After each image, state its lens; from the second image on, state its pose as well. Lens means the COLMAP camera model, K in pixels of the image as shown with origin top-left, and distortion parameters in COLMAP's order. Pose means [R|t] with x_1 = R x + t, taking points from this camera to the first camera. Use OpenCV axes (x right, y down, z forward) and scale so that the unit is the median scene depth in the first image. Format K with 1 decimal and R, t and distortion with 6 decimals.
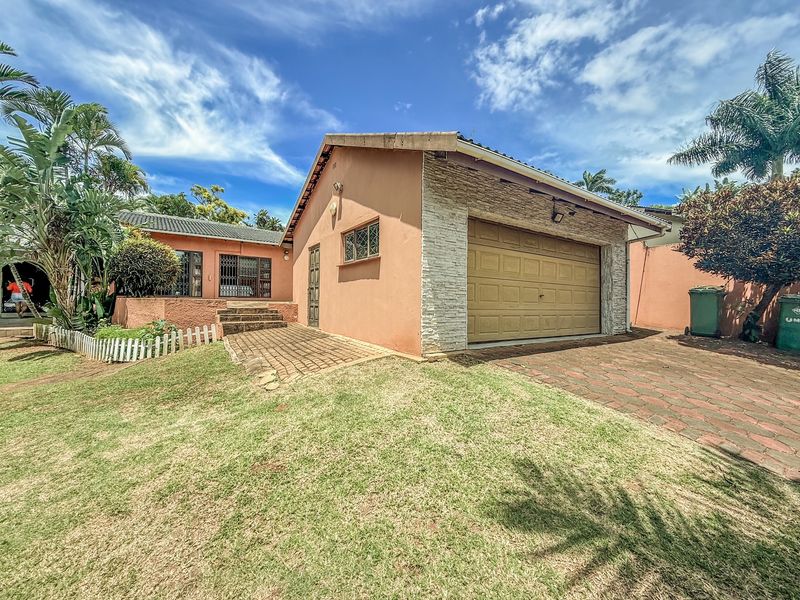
lens RADIAL K [[318.0, 0, 401.7], [0, 318.0, 299.3], [0, 0, 1]] dist [-0.000048, 0.000081]
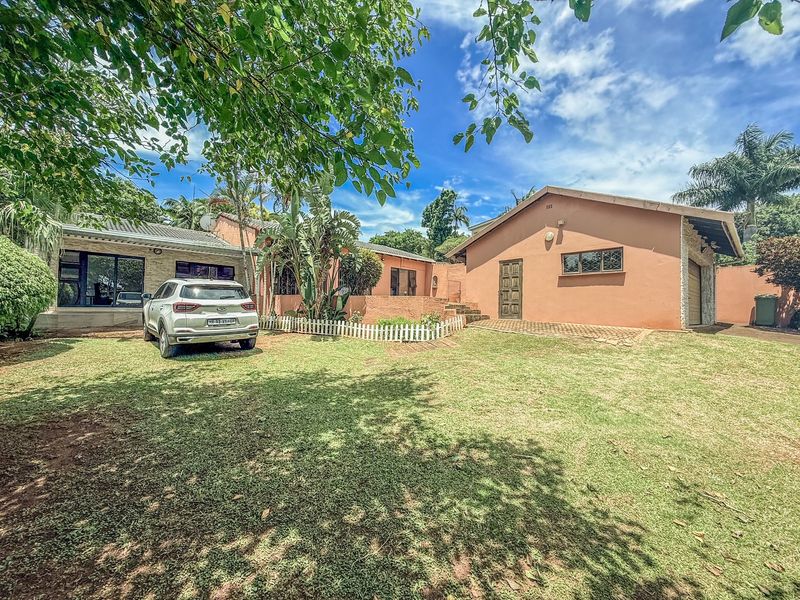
lens RADIAL K [[314.5, 0, 399.1], [0, 314.5, 311.8], [0, 0, 1]] dist [0.002160, 0.000264]
pose [[0.991904, 0.010729, 0.126532, -0.980961], [-0.012555, 0.999828, 0.013642, 0.043732], [-0.126364, -0.015120, 0.991869, -0.314495]]
